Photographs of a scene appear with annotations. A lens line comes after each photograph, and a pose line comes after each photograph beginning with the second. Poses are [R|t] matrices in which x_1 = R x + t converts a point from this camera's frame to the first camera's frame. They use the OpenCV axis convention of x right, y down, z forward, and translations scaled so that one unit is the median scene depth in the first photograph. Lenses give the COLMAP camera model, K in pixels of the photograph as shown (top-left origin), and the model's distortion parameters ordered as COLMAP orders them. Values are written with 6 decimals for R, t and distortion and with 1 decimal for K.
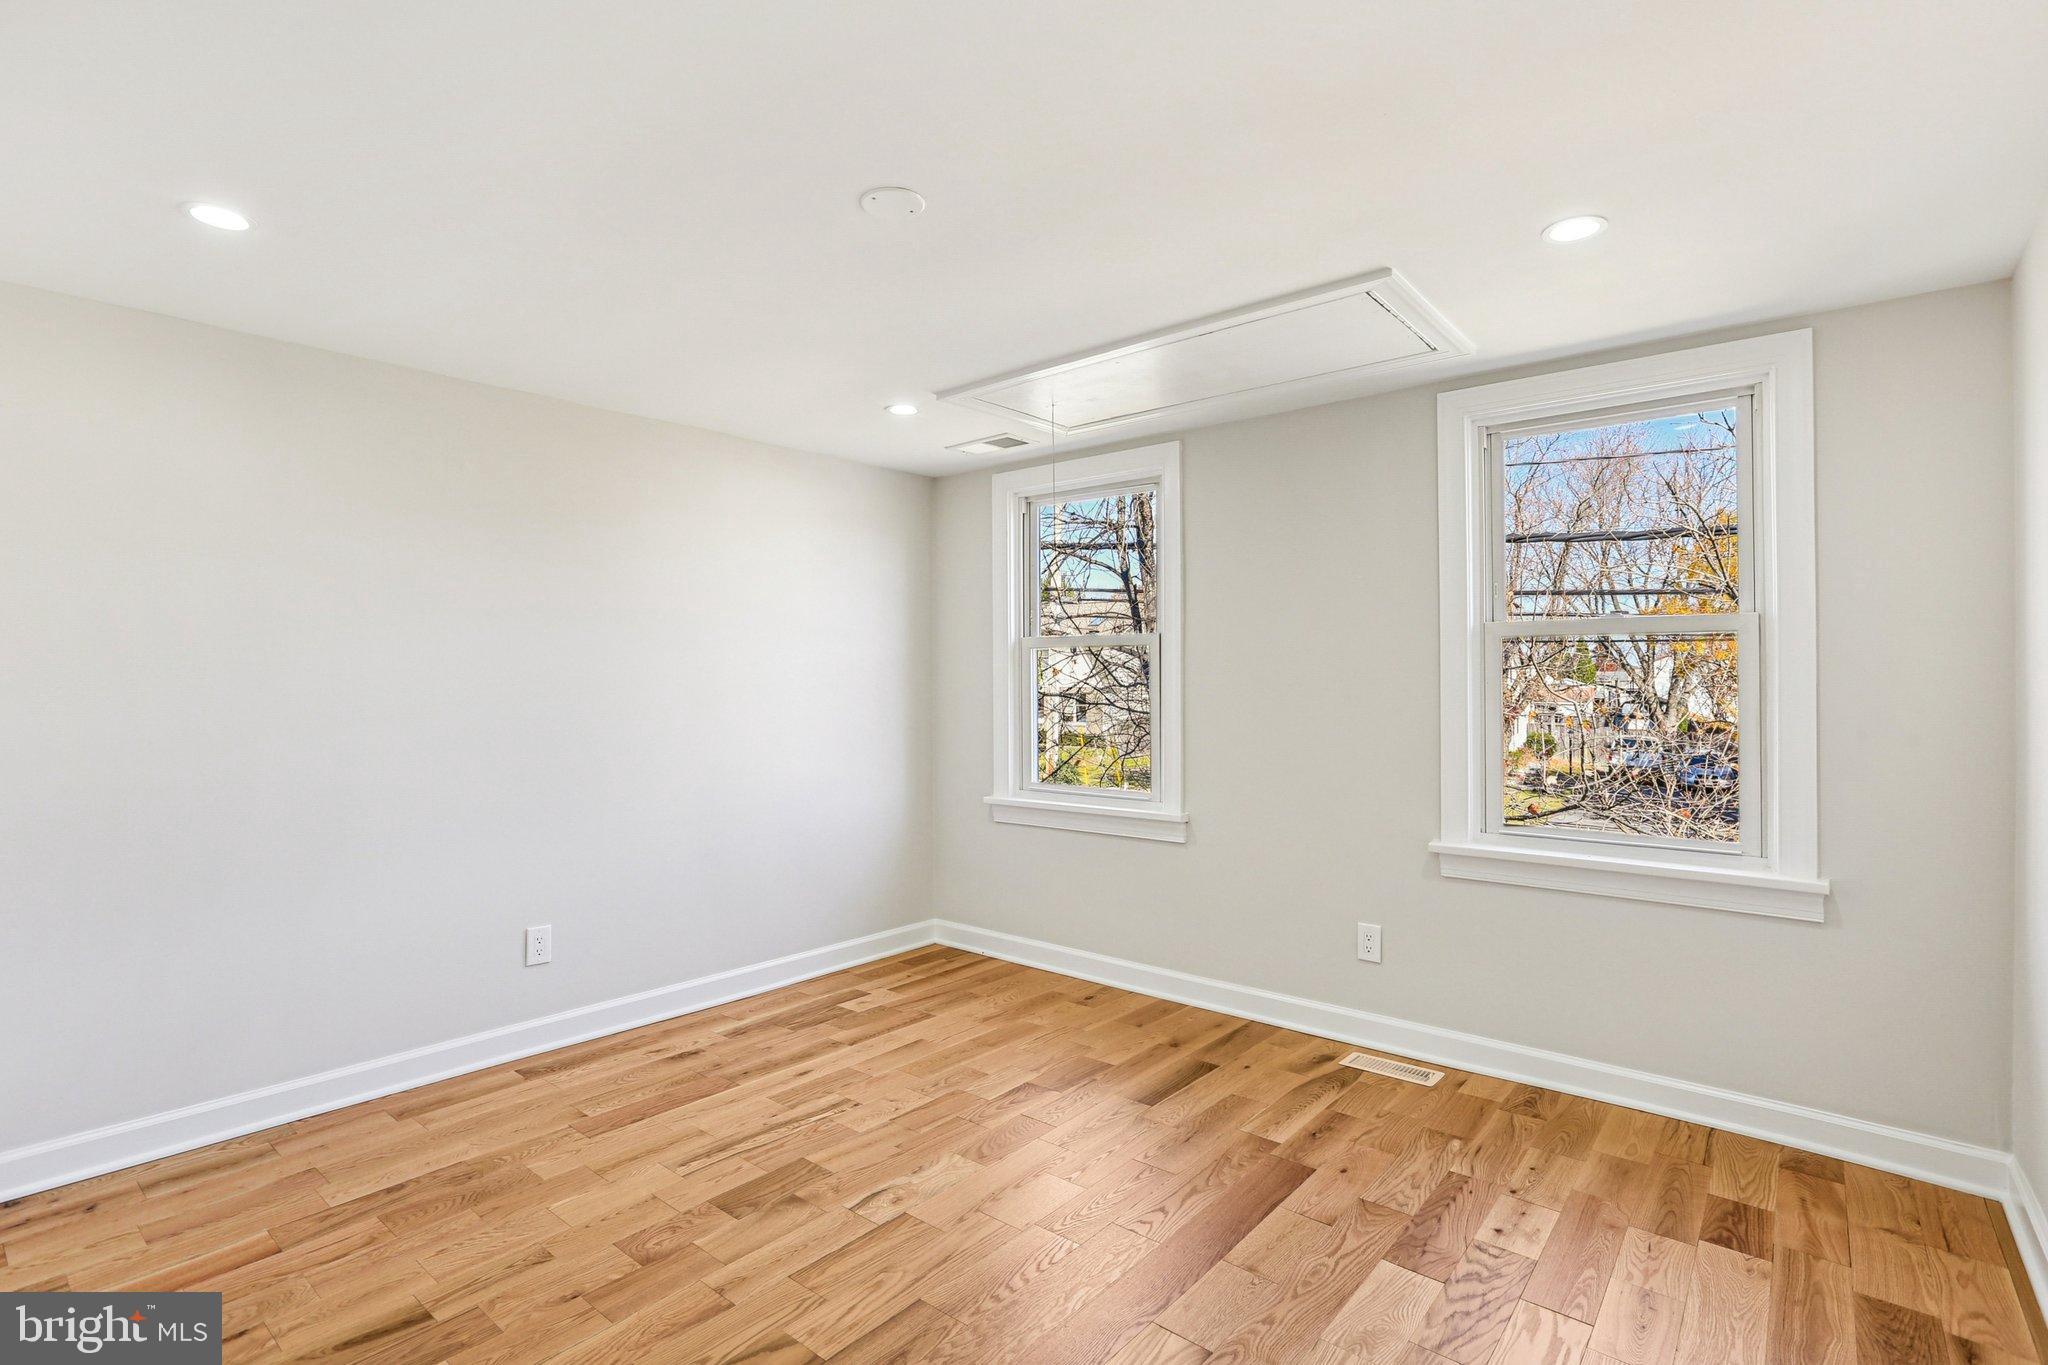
lens RADIAL K [[975.1, 0, 1024.6], [0, 975.1, 684.8], [0, 0, 1]] dist [-0.003227, 0.002027]
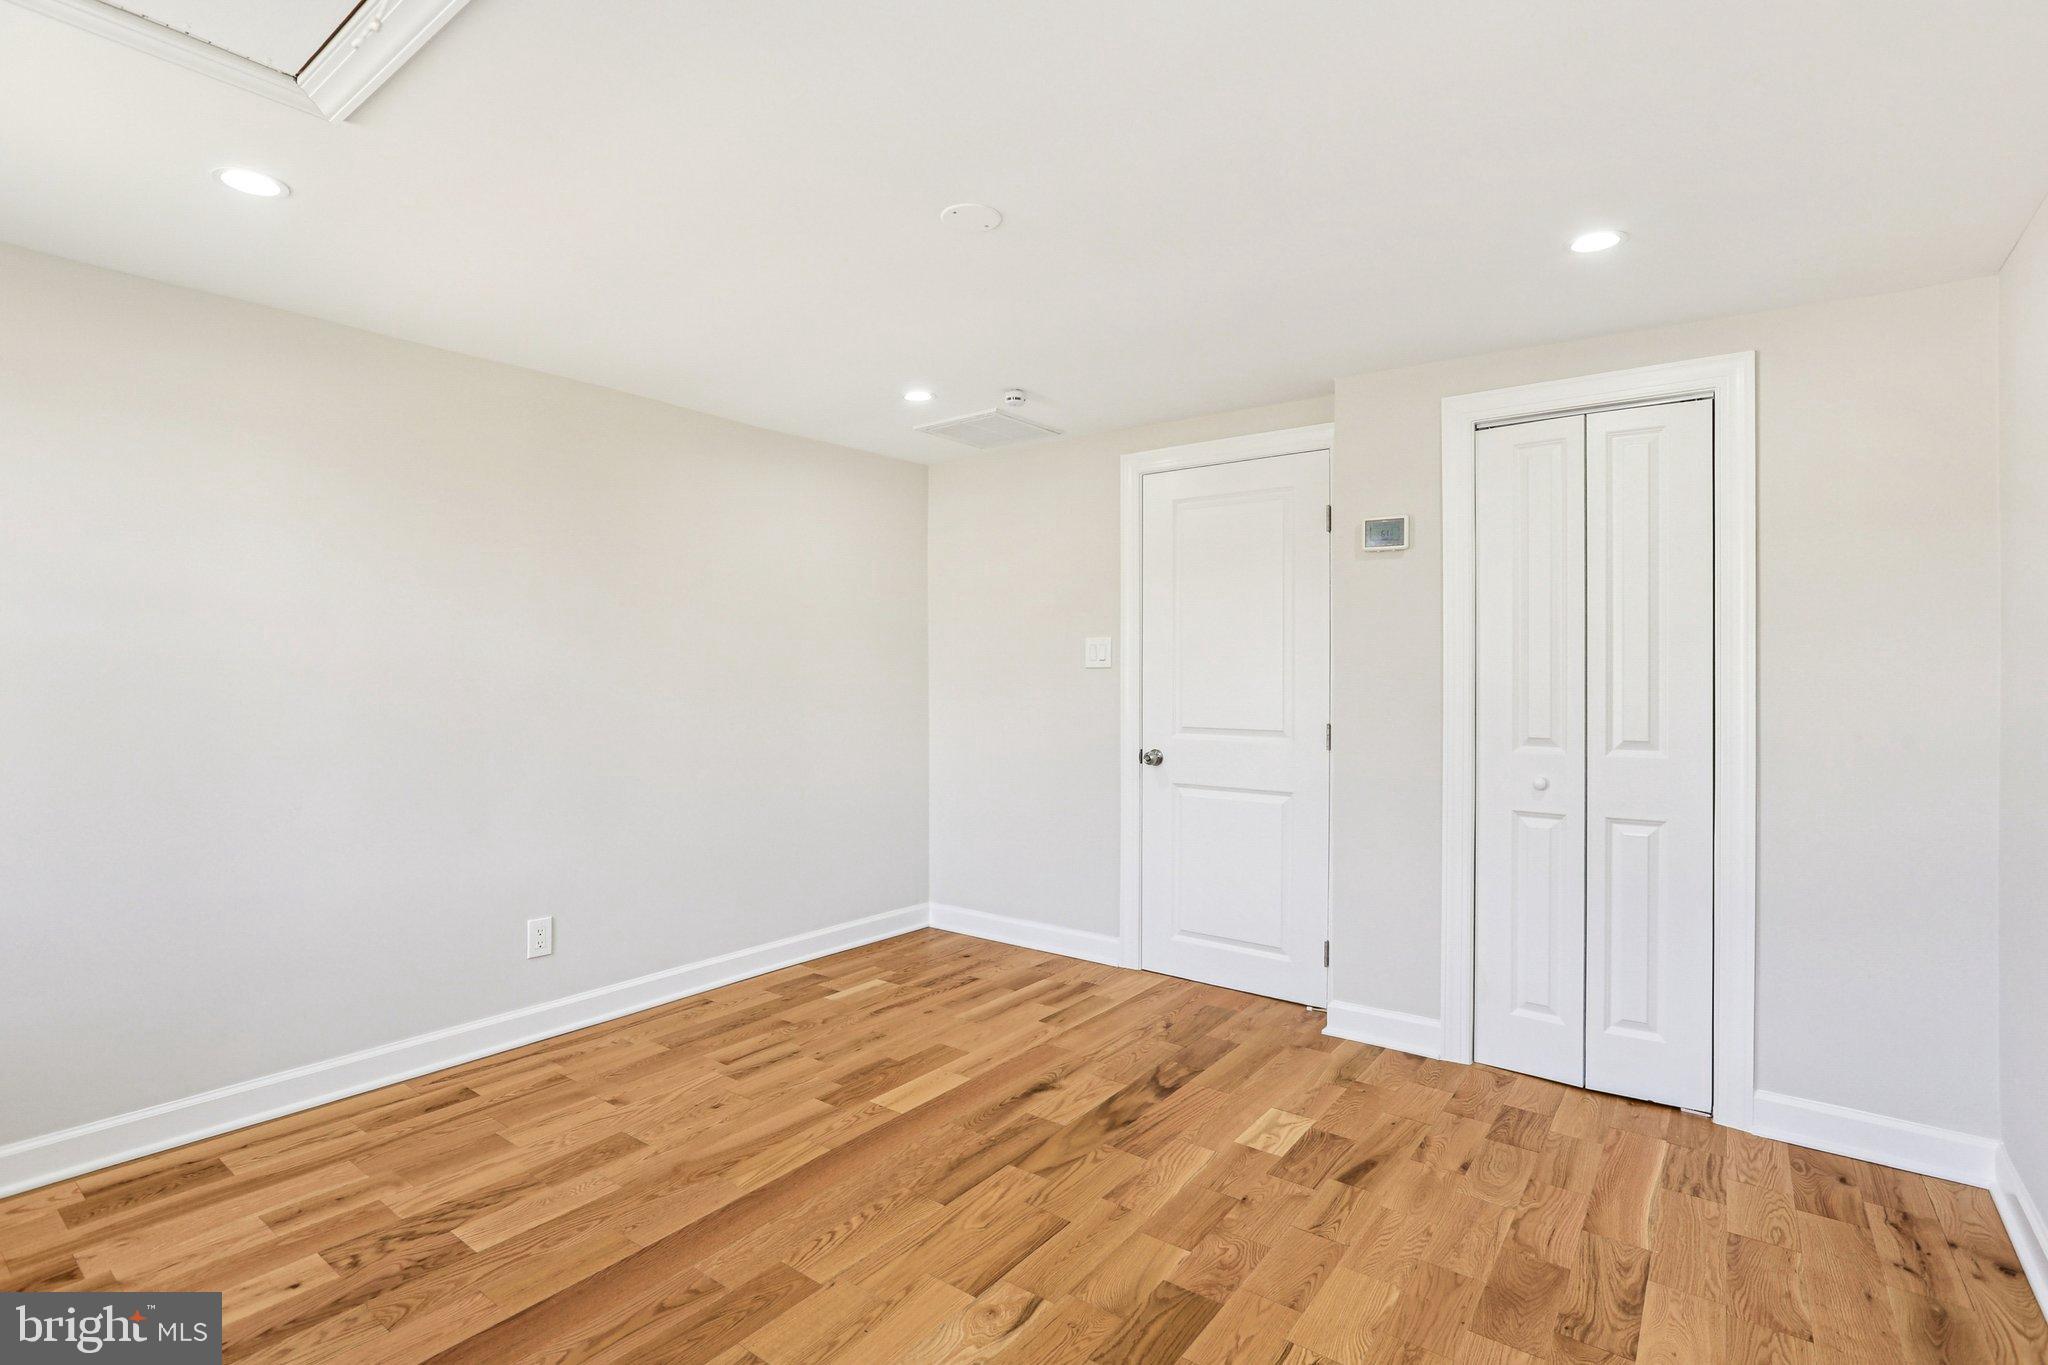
lens RADIAL K [[975.1, 0, 1030.5], [0, 975.1, 678.0], [0, 0, 1]] dist [-0.003227, 0.002027]
pose [[-0.998221, -0.002473, -0.059576, -0.131496], [-0.002106, 0.999978, -0.006218, 0.015162], [0.059590, -0.006081, -0.998204, 2.042399]]
